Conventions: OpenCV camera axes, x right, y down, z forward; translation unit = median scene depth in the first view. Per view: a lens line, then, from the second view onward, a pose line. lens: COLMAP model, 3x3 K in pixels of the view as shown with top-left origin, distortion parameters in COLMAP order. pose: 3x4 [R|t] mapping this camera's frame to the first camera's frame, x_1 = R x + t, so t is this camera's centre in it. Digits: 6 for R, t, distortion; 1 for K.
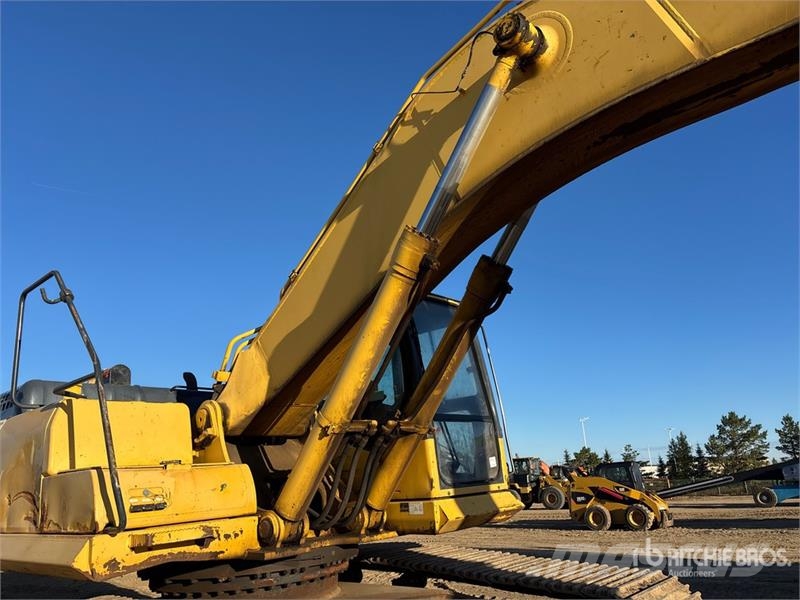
lens RADIAL K [[614.1, 0, 396.4], [0, 614.1, 309.5], [0, 0, 1]] dist [0.041631, -0.000948]
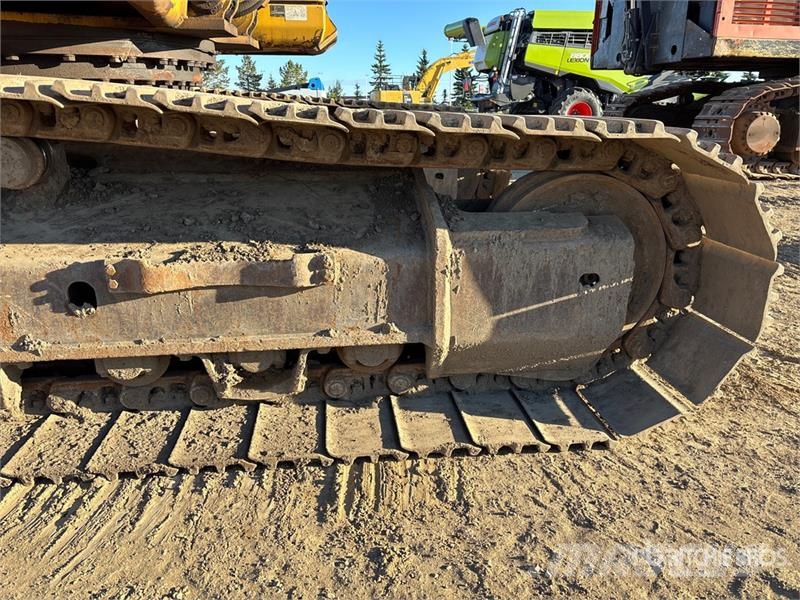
lens RADIAL K [[600.3, 0, 405.6], [0, 600.3, 300.9], [0, 0, 1]] dist [0.055069, -0.064383]
pose [[0.674489, -0.173444, 0.717623, -0.117399], [-0.238891, 0.868448, 0.434429, 0.060056], [-0.698567, -0.464451, 0.544324, 0.059946]]
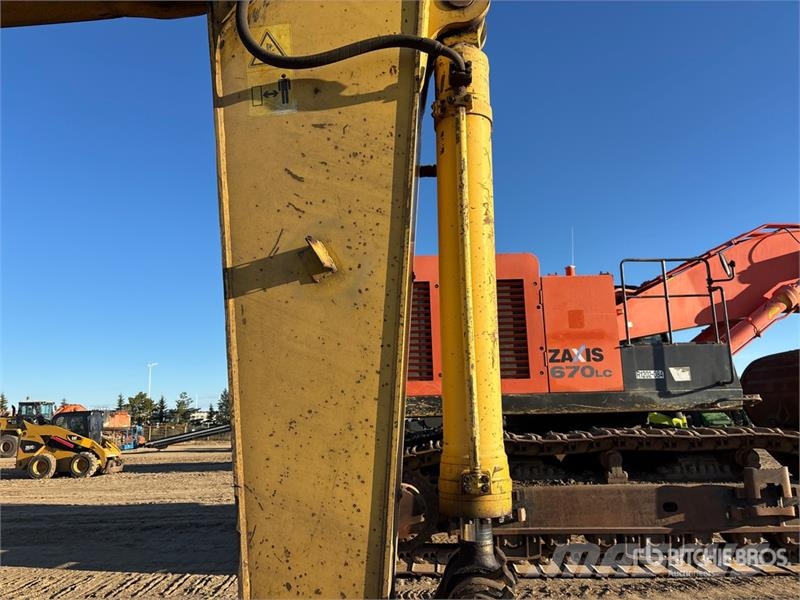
lens RADIAL K [[612.4, 0, 400.0], [0, 612.4, 300.0], [0, 0, 1]] dist [0.020530, -0.000150]
pose [[0.798019, 0.140106, 0.586120, 0.168972], [-0.180256, 0.983566, 0.010313, -0.034935], [-0.575042, -0.113881, 0.810159, -0.087845]]
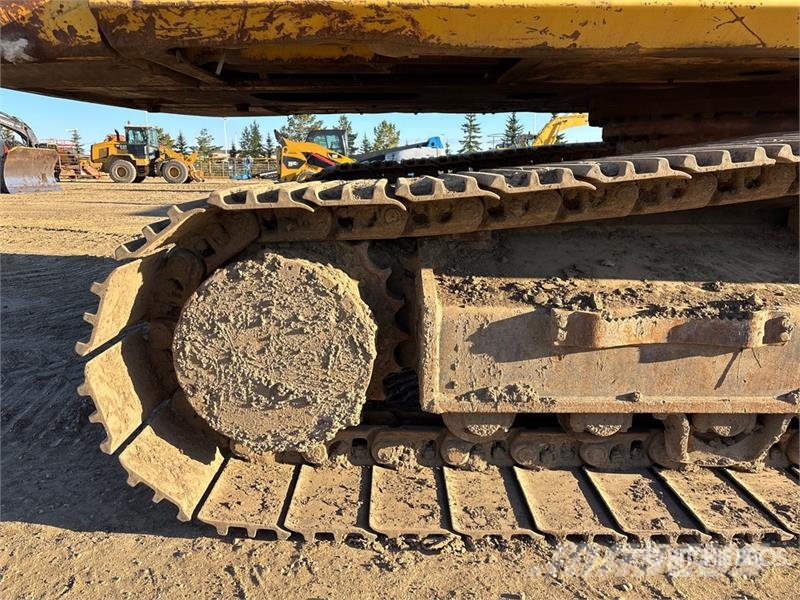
lens RADIAL K [[612.8, 0, 407.6], [0, 612.8, 299.2], [0, 0, 1]] dist [0.021749, 0.001672]
pose [[0.746393, -0.086272, 0.659890, -0.236275], [-0.226047, 0.899746, 0.373309, 0.098317], [-0.625940, -0.427801, 0.652062, 0.165047]]
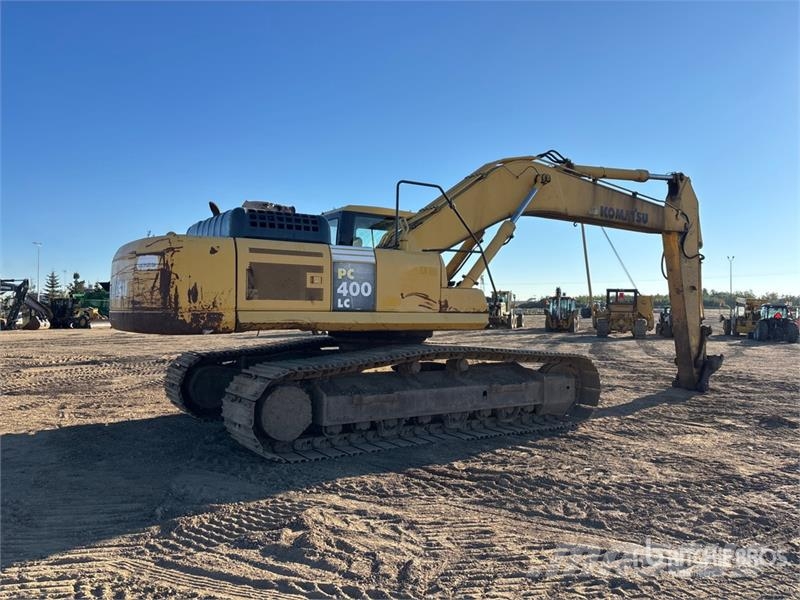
lens RADIAL K [[612.4, 0, 400.0], [0, 612.4, 300.0], [0, 0, 1]] dist [0.020530, -0.000150]
pose [[0.240724, 0.083330, 0.967010, -0.507307], [-0.291834, 0.956419, -0.009769, 0.070516], [-0.925681, -0.279854, 0.254552, 0.107864]]
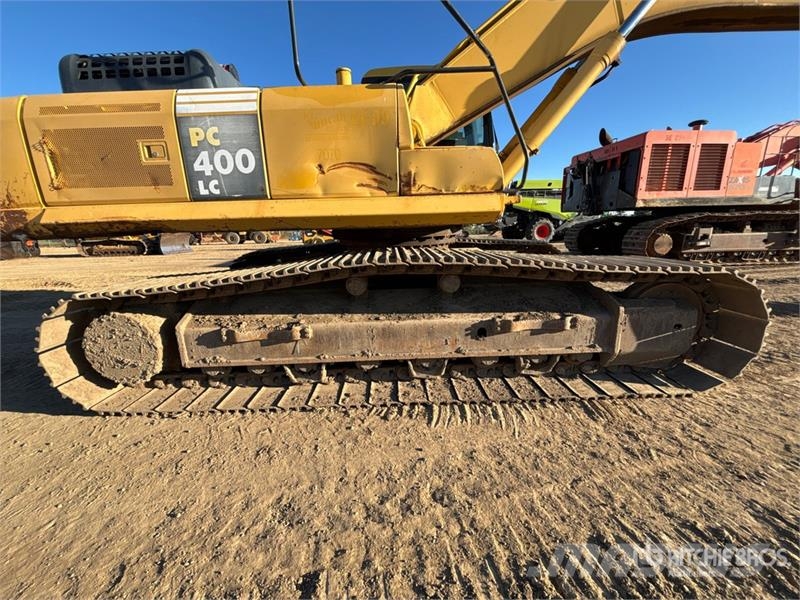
lens RADIAL K [[322.8, 0, 400.0], [0, 322.8, 300.0], [0, 0, 1]] dist [0.003198, 0.000369]
pose [[0.737201, -0.115644, 0.665704, -0.194974], [-0.199978, 0.903760, 0.378453, 0.056274], [-0.645402, -0.412122, 0.643126, 0.087891]]
